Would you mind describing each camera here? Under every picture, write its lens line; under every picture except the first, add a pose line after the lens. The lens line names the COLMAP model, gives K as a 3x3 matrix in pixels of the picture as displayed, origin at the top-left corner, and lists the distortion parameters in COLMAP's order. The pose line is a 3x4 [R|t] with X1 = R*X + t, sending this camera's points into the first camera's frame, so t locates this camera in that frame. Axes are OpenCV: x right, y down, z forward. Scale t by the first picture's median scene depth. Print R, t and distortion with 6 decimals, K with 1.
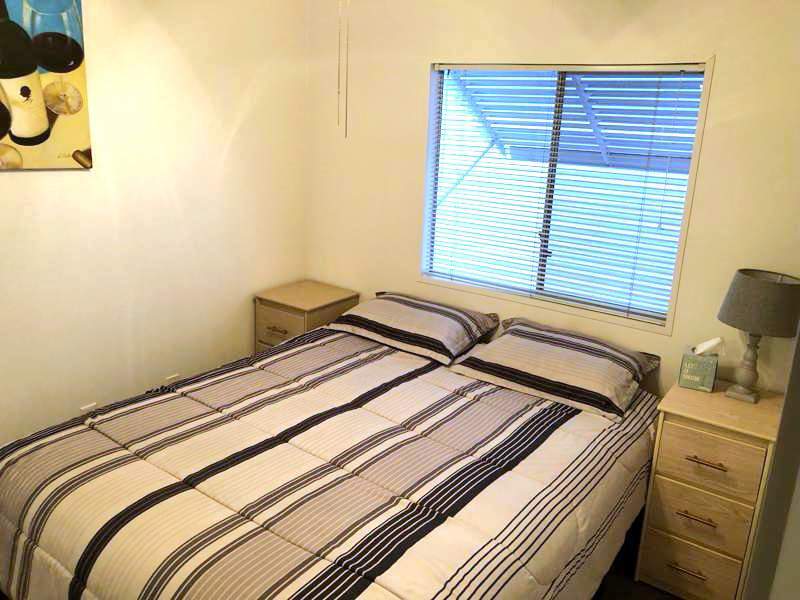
lens RADIAL K [[655.5, 0, 403.3], [0, 655.5, 296.6], [0, 0, 1]] dist [0.050914, -0.010128]
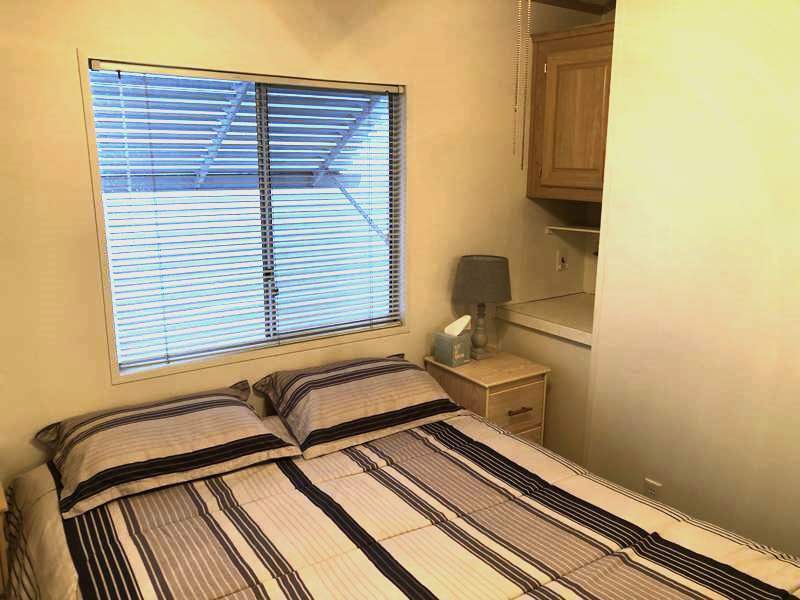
lens RADIAL K [[655.5, 0, 403.3], [0, 655.5, 296.6], [0, 0, 1]] dist [0.050914, -0.010128]
pose [[0.355297, -0.248182, 0.901205, -0.538540], [0.262984, 0.951707, 0.158409, -0.163378], [-0.896997, 0.180720, 0.403406, 0.533460]]
